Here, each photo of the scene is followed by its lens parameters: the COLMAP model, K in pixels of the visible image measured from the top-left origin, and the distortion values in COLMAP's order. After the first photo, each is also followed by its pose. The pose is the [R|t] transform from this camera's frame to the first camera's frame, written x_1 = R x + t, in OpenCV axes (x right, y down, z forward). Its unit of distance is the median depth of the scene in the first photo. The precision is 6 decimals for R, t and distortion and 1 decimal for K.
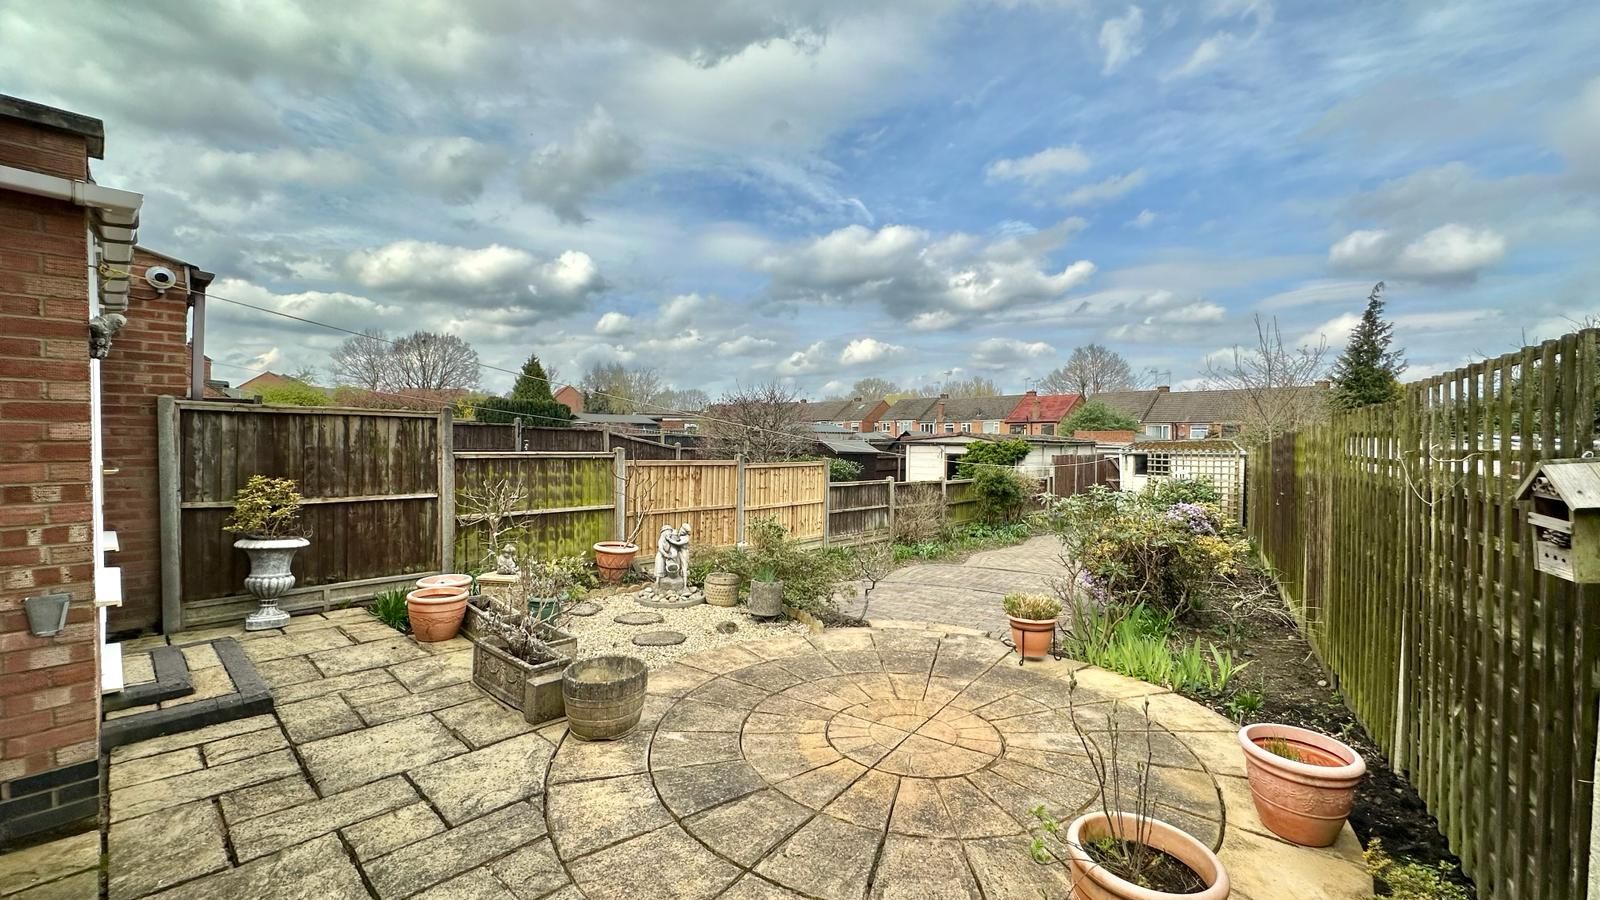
lens RADIAL K [[638.7, 0, 800.0], [0, 638.7, 450.0], [0, 0, 1]] dist [0.009613, 0.000071]
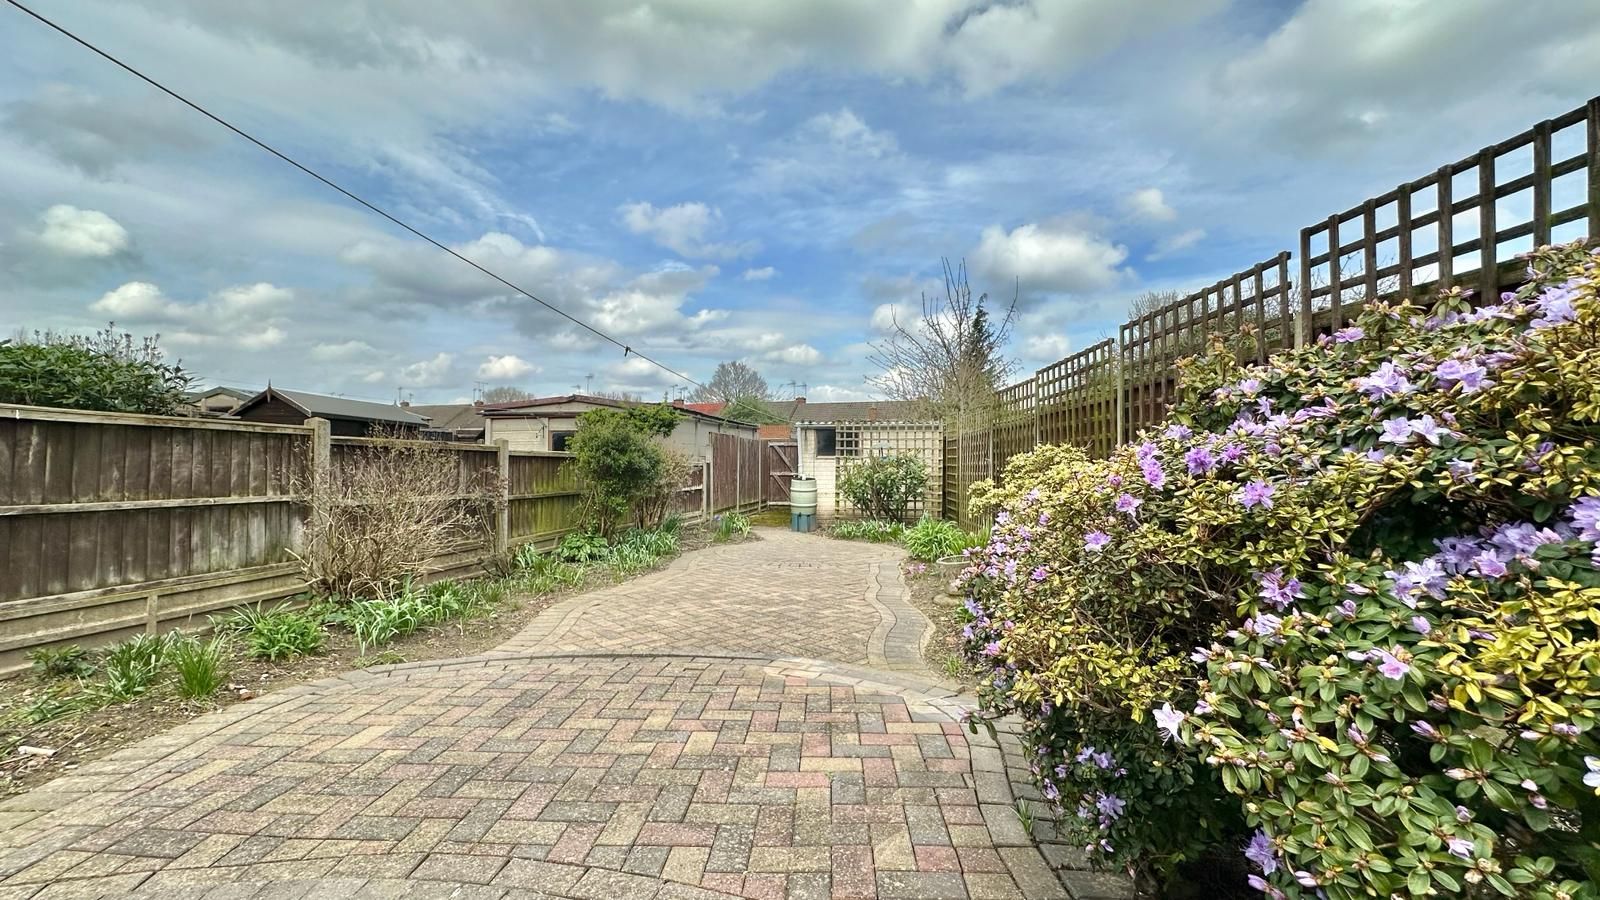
lens RADIAL K [[638.7, 0, 800.0], [0, 638.7, 450.0], [0, 0, 1]] dist [0.009613, 0.000071]
pose [[0.860020, 0.007024, 0.510211, 0.151518], [0.010508, 0.999449, -0.031471, 0.059071], [-0.510152, 0.032427, 0.859473, 0.426284]]
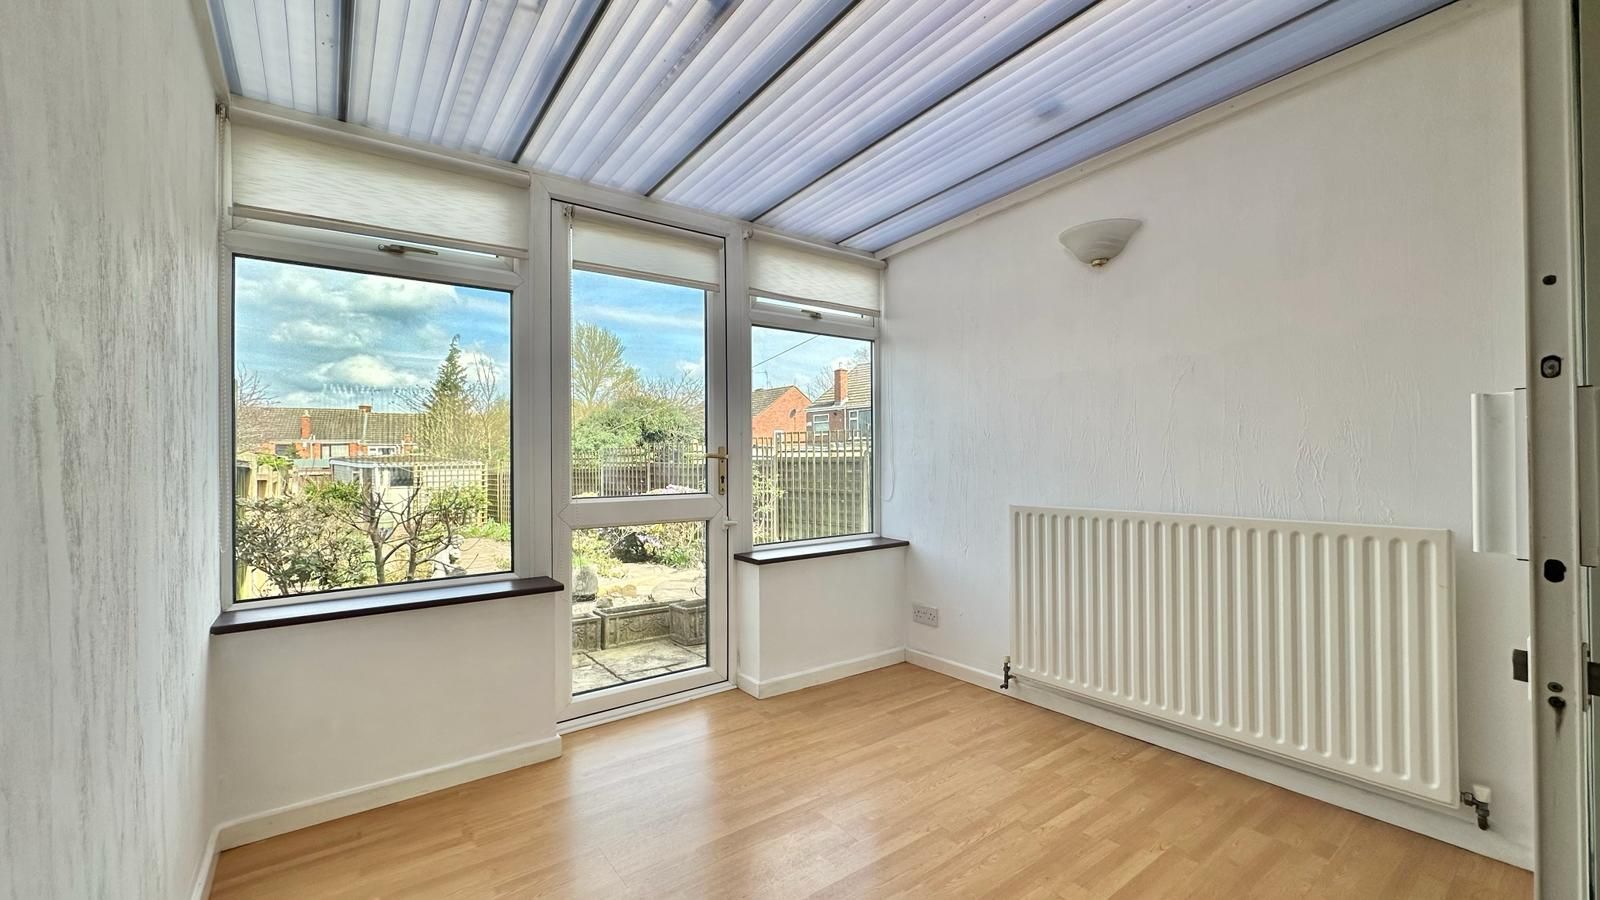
lens RADIAL K [[638.7, 0, 800.0], [0, 638.7, 450.0], [0, 0, 1]] dist [0.009613, 0.000071]
pose [[0.186840, 0.004217, 0.982381, -0.424885], [0.030760, 0.999475, -0.010140, 0.010116], [-0.981909, 0.032113, 0.186612, 0.155287]]
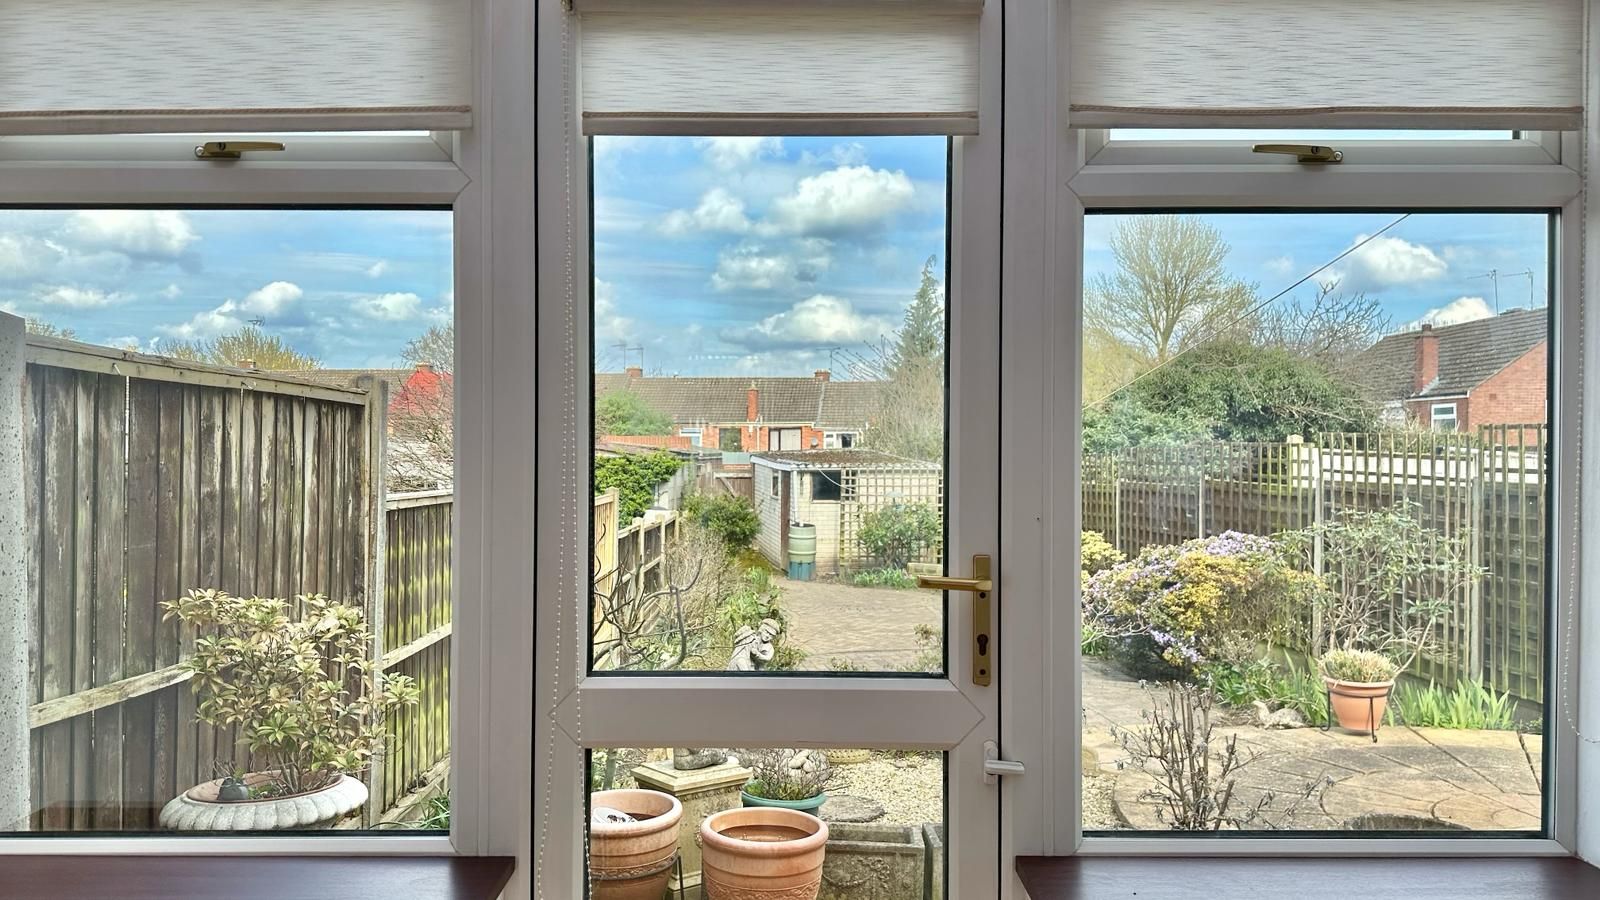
lens RADIAL K [[1124.1, 0, 800.0], [0, 1124.1, 450.0], [0, 0, 1]] dist [0.020360, -0.004137]
pose [[0.733422, -0.002873, 0.679768, -0.337320], [0.013220, 0.999862, -0.010038, -0.004674], [-0.679646, 0.016348, 0.733358, 0.136601]]
